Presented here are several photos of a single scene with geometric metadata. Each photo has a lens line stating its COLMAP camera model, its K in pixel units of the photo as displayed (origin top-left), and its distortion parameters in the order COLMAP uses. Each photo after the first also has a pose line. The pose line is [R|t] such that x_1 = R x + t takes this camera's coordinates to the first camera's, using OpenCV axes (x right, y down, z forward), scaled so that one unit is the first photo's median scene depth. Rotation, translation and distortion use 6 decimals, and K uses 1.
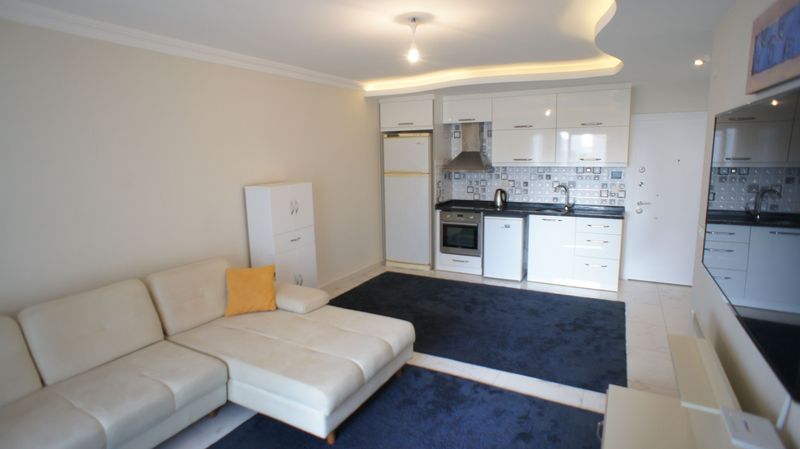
lens RADIAL K [[421.5, 0, 398.0], [0, 421.5, 218.1], [0, 0, 1]] dist [-0.081759, 0.053350]
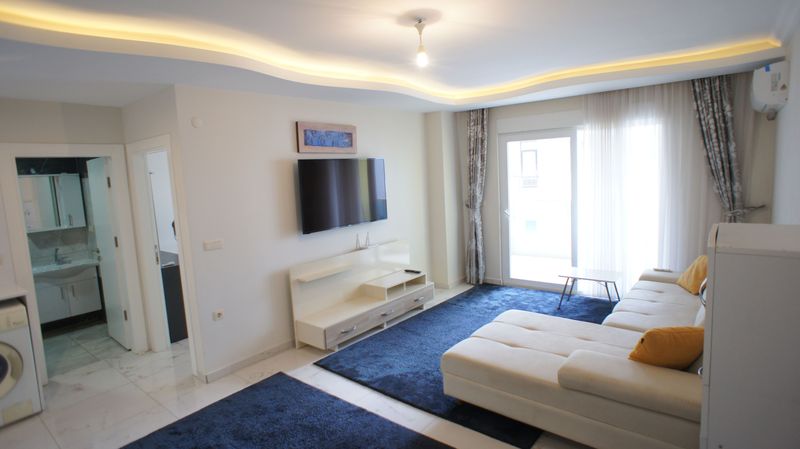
lens RADIAL K [[421.5, 0, 398.0], [0, 421.5, 218.1], [0, 0, 1]] dist [-0.081759, 0.053350]
pose [[-0.980009, 0.049310, 0.192745, -0.045151], [0.099209, 0.960875, 0.258607, -0.202029], [-0.172452, 0.272559, -0.946558, 1.295388]]
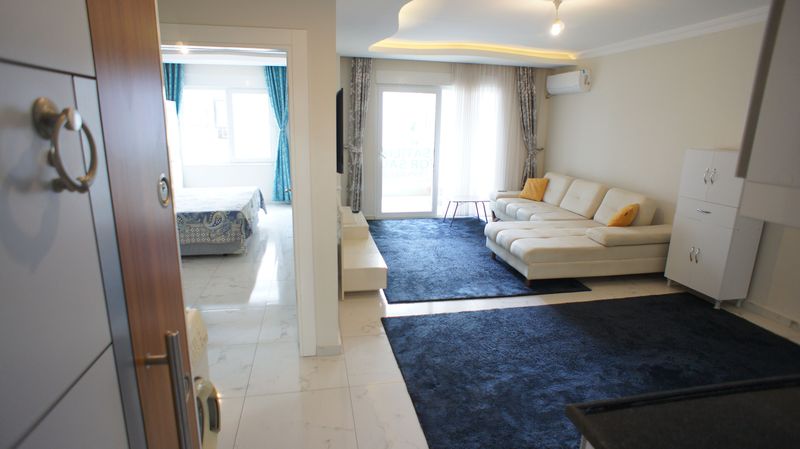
lens RADIAL K [[421.5, 0, 398.0], [0, 421.5, 218.1], [0, 0, 1]] dist [-0.081759, 0.053350]
pose [[-0.768036, 0.149986, -0.622595, 0.762974], [-0.106122, 0.928939, 0.354698, -0.174763], [0.631552, 0.338492, -0.697542, 1.149475]]
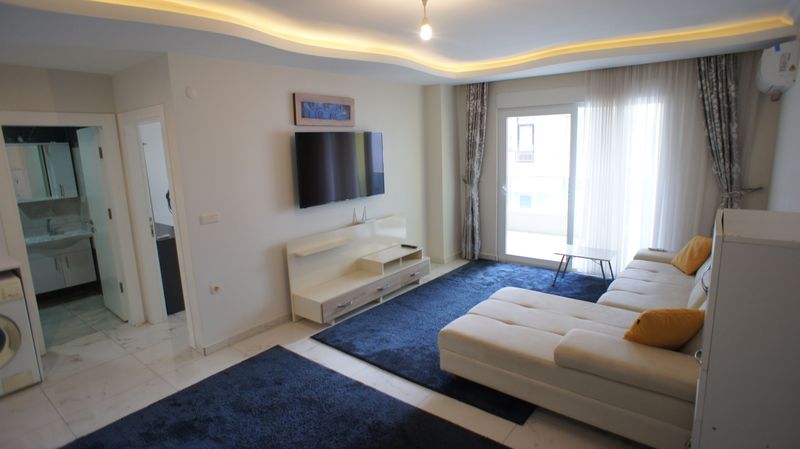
lens RADIAL K [[421.5, 0, 398.0], [0, 421.5, 218.1], [0, 0, 1]] dist [-0.081759, 0.053350]
pose [[-0.983293, 0.022050, 0.180690, -0.035616], [0.080491, 0.942987, 0.322949, -0.208384], [-0.163267, 0.332098, -0.929008, 1.289577]]
